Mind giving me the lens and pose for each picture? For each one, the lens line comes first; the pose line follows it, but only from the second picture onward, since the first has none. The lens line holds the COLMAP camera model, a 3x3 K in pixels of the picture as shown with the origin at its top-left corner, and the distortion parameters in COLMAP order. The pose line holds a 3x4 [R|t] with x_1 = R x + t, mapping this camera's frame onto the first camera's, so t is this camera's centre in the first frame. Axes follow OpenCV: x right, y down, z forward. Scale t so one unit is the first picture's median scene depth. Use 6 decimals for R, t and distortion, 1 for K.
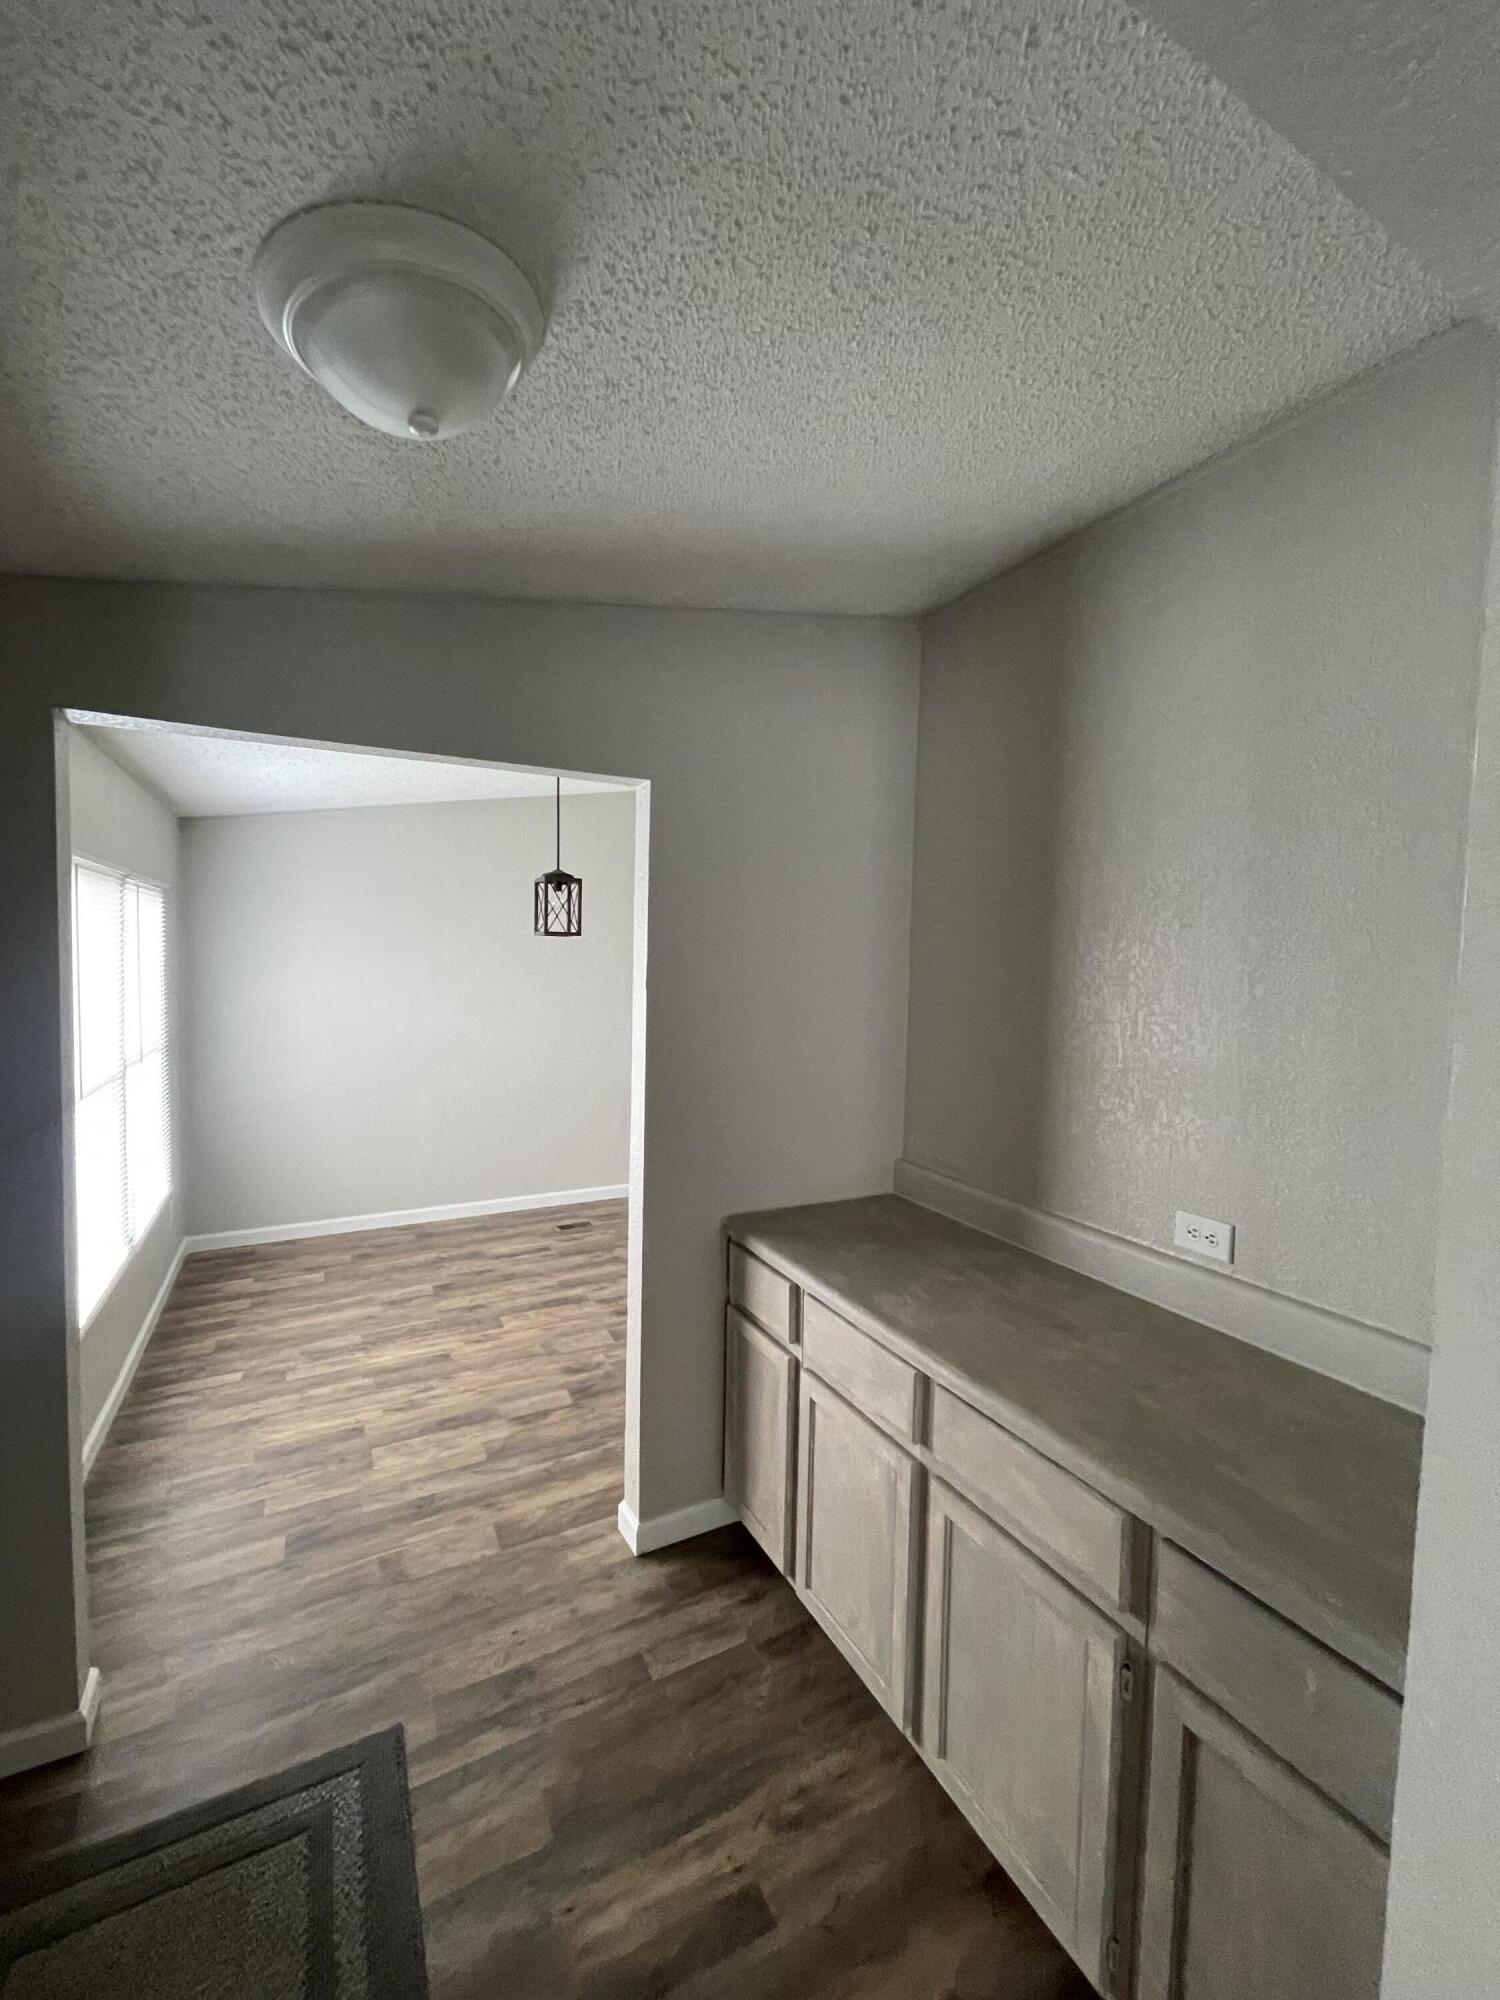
lens RADIAL K [[817.8, 0, 755.6], [0, 817.8, 1012.0], [0, 0, 1]] dist [-0.003512, -0.000377]
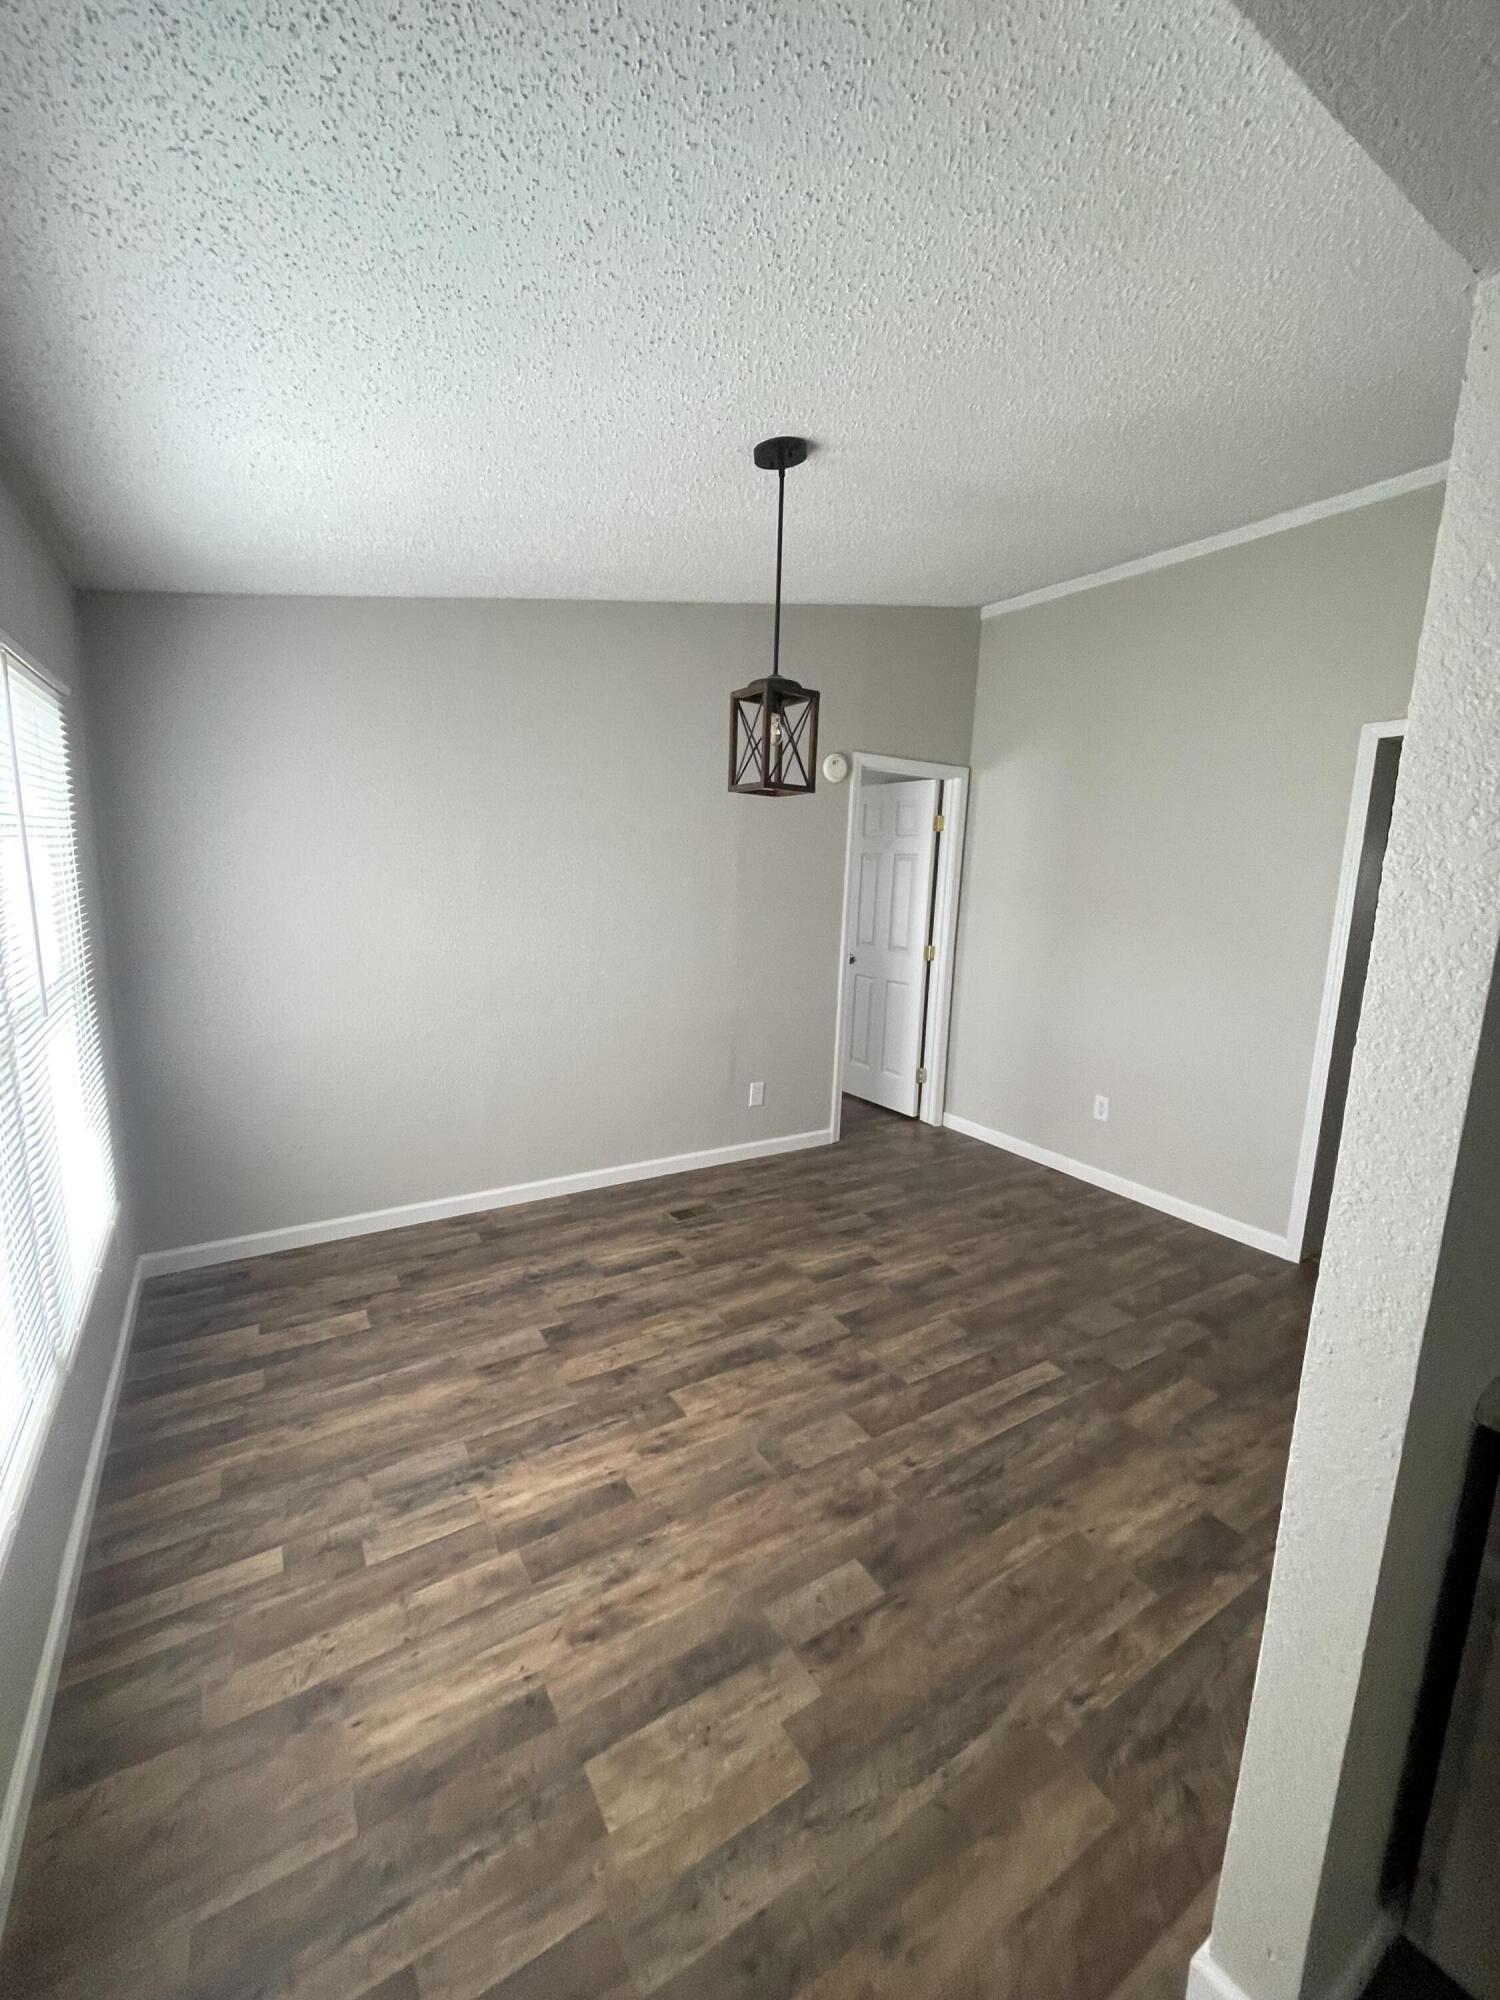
lens RADIAL K [[817.8, 0, 750.5], [0, 817.8, 996.0], [0, 0, 1]] dist [-0.003512, -0.000377]
pose [[0.997757, -0.000130, 0.066933, -0.288741], [-0.006088, 0.995676, 0.092693, 0.001557], [-0.066655, -0.092893, 0.993442, 0.379666]]
